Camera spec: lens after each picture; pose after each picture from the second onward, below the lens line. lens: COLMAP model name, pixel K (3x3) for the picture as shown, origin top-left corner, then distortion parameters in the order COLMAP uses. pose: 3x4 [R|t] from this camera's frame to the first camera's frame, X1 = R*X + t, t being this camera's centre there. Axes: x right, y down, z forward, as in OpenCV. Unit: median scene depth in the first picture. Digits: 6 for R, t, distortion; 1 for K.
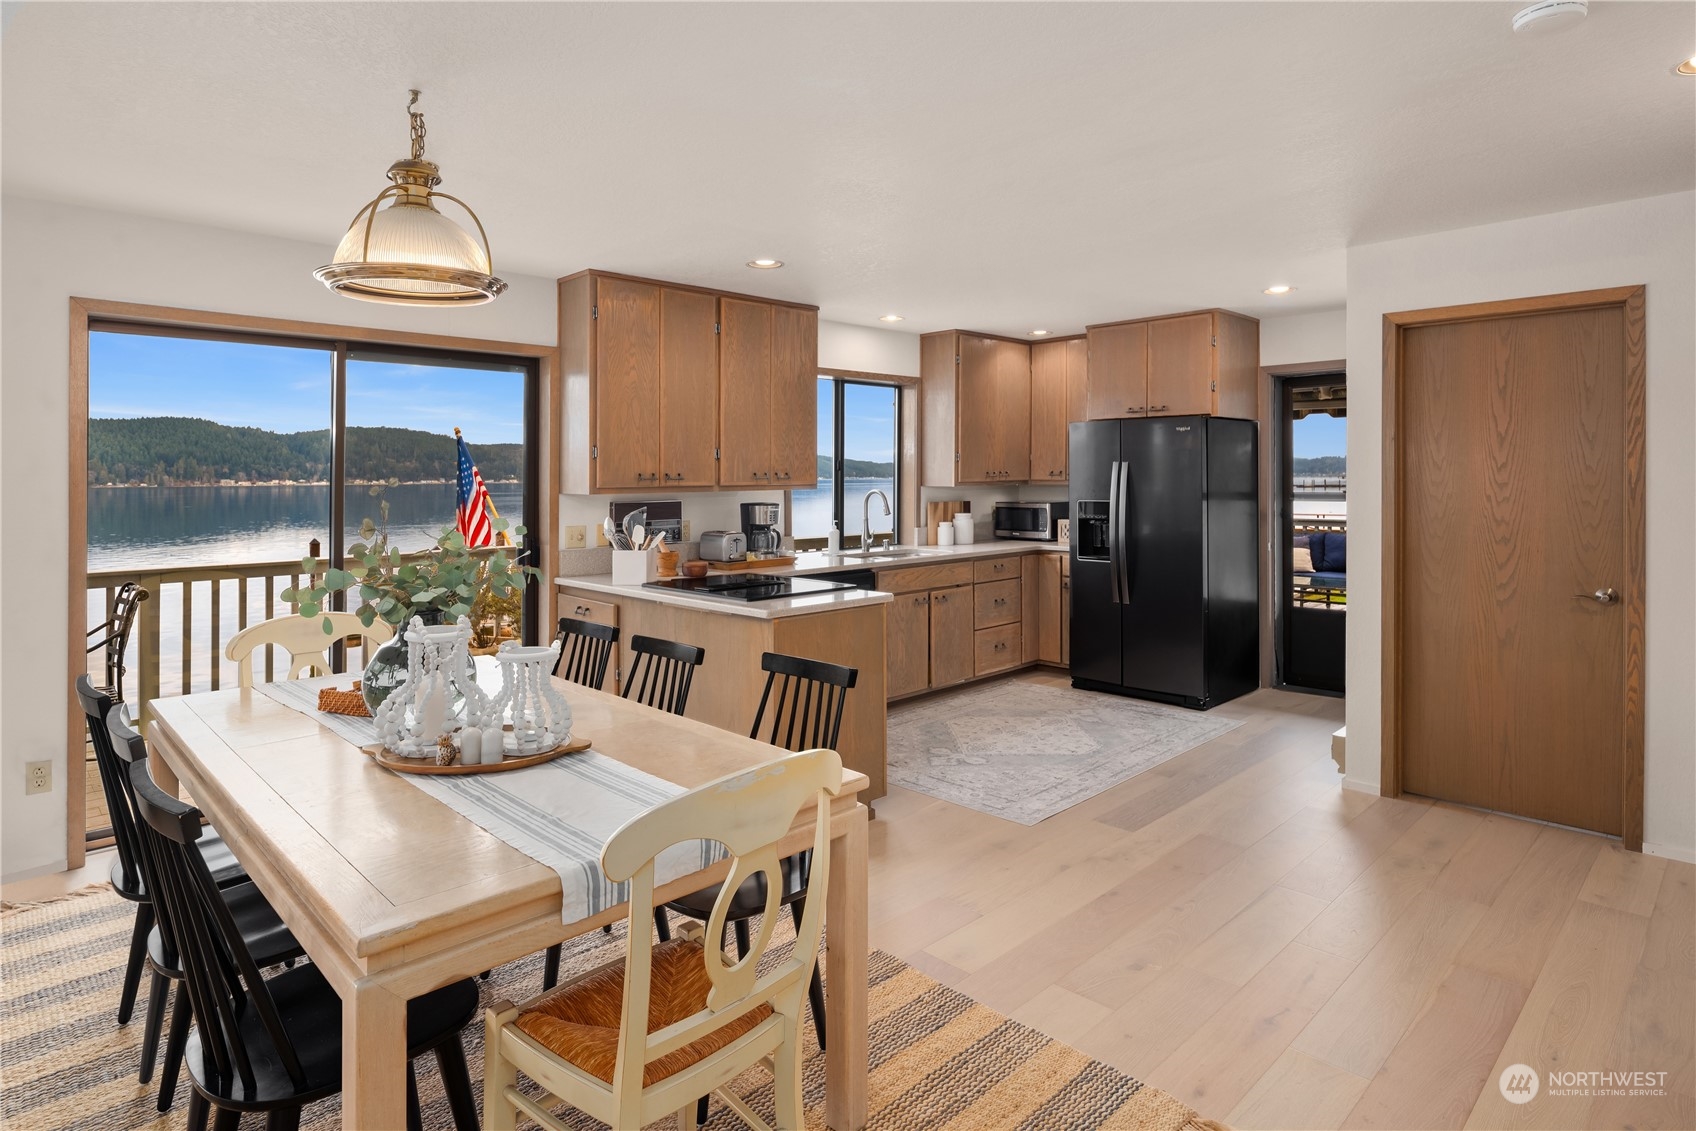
lens RADIAL K [[927.4, 0, 871.5], [0, 927.4, 466.4], [0, 0, 1]] dist [-0.000209, -0.000944]
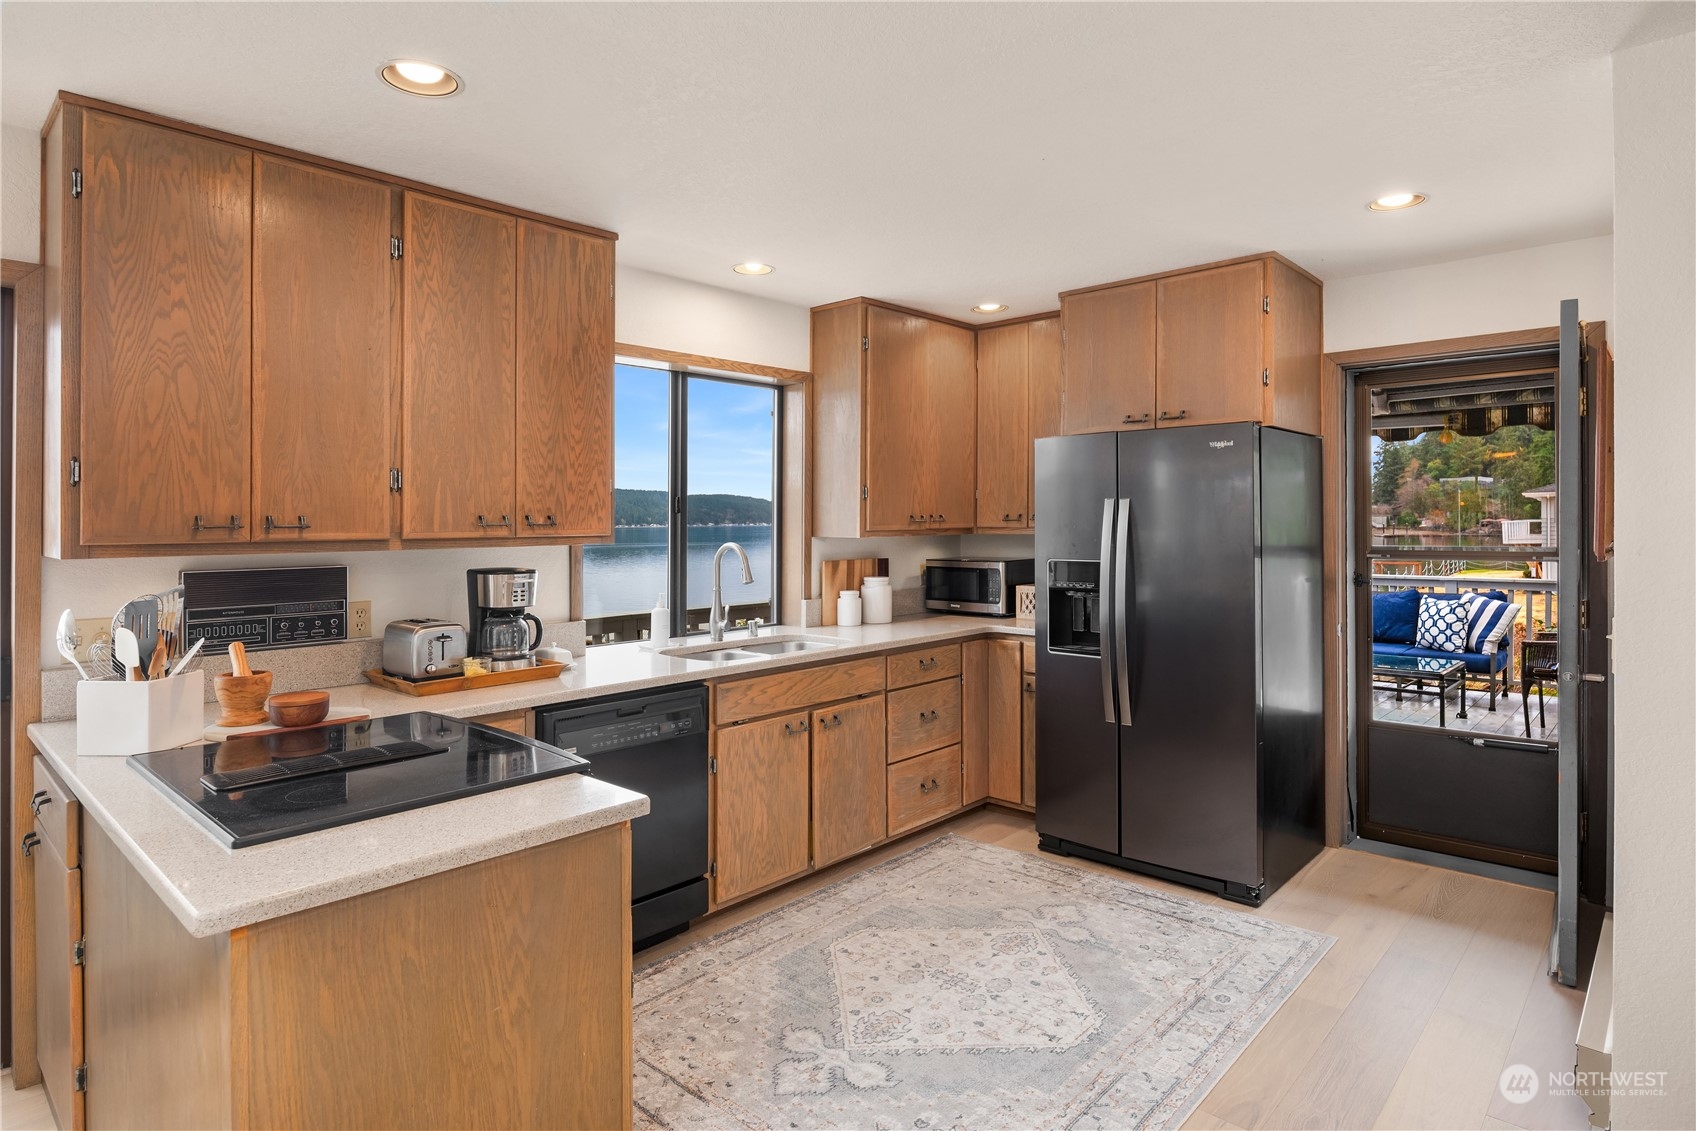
lens RADIAL K [[914.3, 0, 875.0], [0, 914.3, 510.1], [0, 0, 1]] dist [-0.004060, -0.001413]
pose [[0.998512, 0.000220, 0.054537, 0.067656], [-0.000067, 0.999996, -0.002802, 0.004381], [-0.054537, 0.002795, 0.998508, 0.372465]]
